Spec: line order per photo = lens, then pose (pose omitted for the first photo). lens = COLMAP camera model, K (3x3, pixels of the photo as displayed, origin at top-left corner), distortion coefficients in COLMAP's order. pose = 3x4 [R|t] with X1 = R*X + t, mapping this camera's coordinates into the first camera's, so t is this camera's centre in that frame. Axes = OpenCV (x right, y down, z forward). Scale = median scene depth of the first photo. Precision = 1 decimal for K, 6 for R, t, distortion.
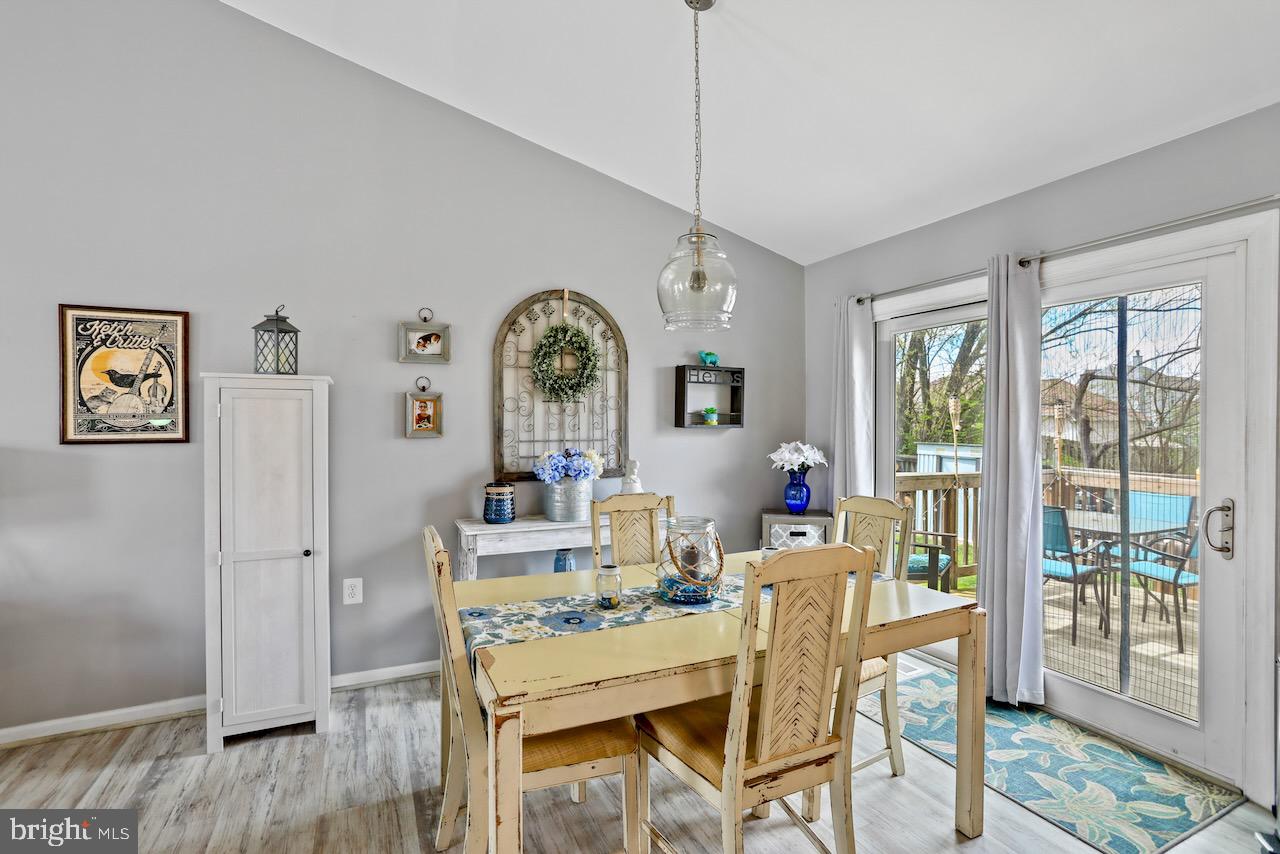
lens RADIAL K [[587.8, 0, 640.9], [0, 587.8, 431.1], [0, 0, 1]] dist [-0.003254, 0.000024]
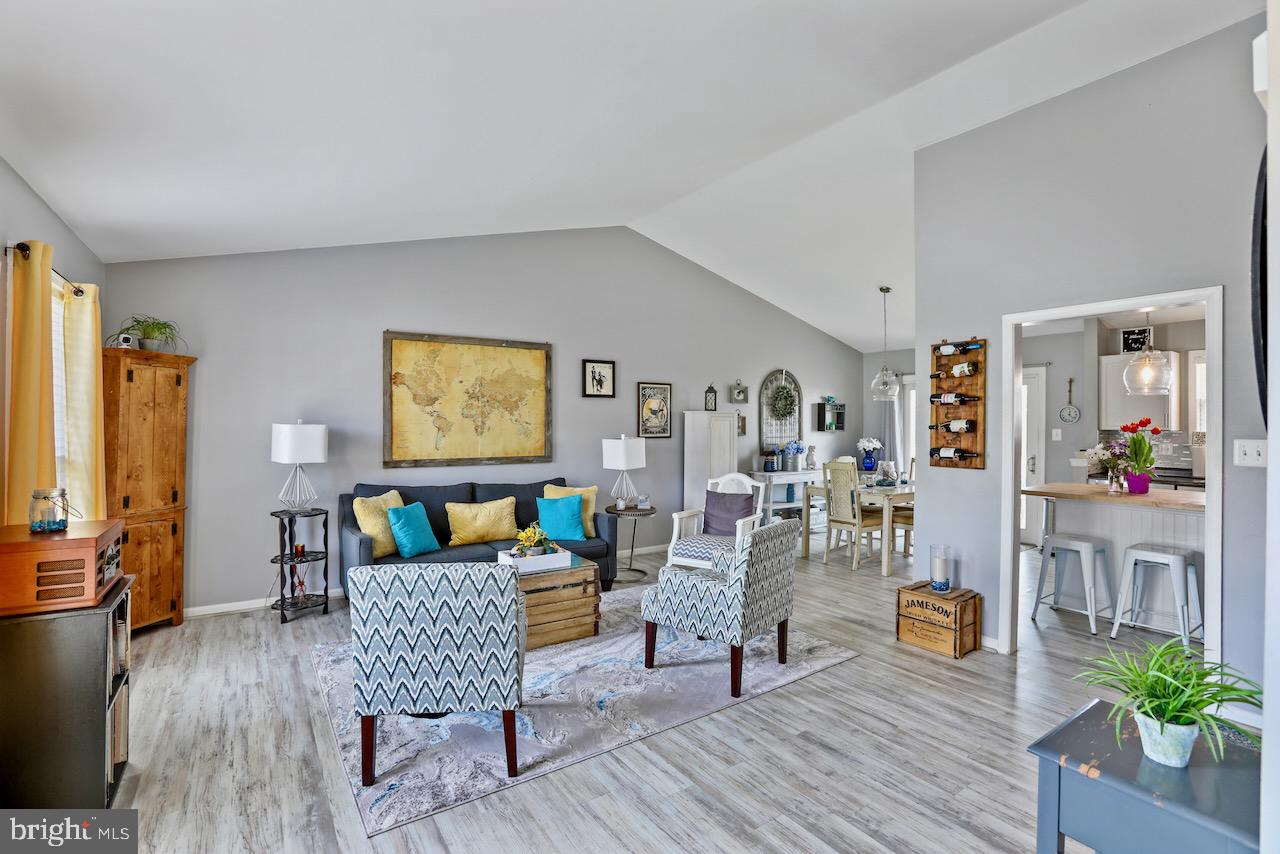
lens RADIAL K [[587.8, 0, 642.1], [0, 587.8, 425.6], [0, 0, 1]] dist [-0.003254, 0.000024]
pose [[0.977679, 0.007578, 0.209967, -1.144934], [-0.008035, 0.999967, 0.001324, -0.026826], [-0.209950, -0.002981, 0.977708, -1.100079]]
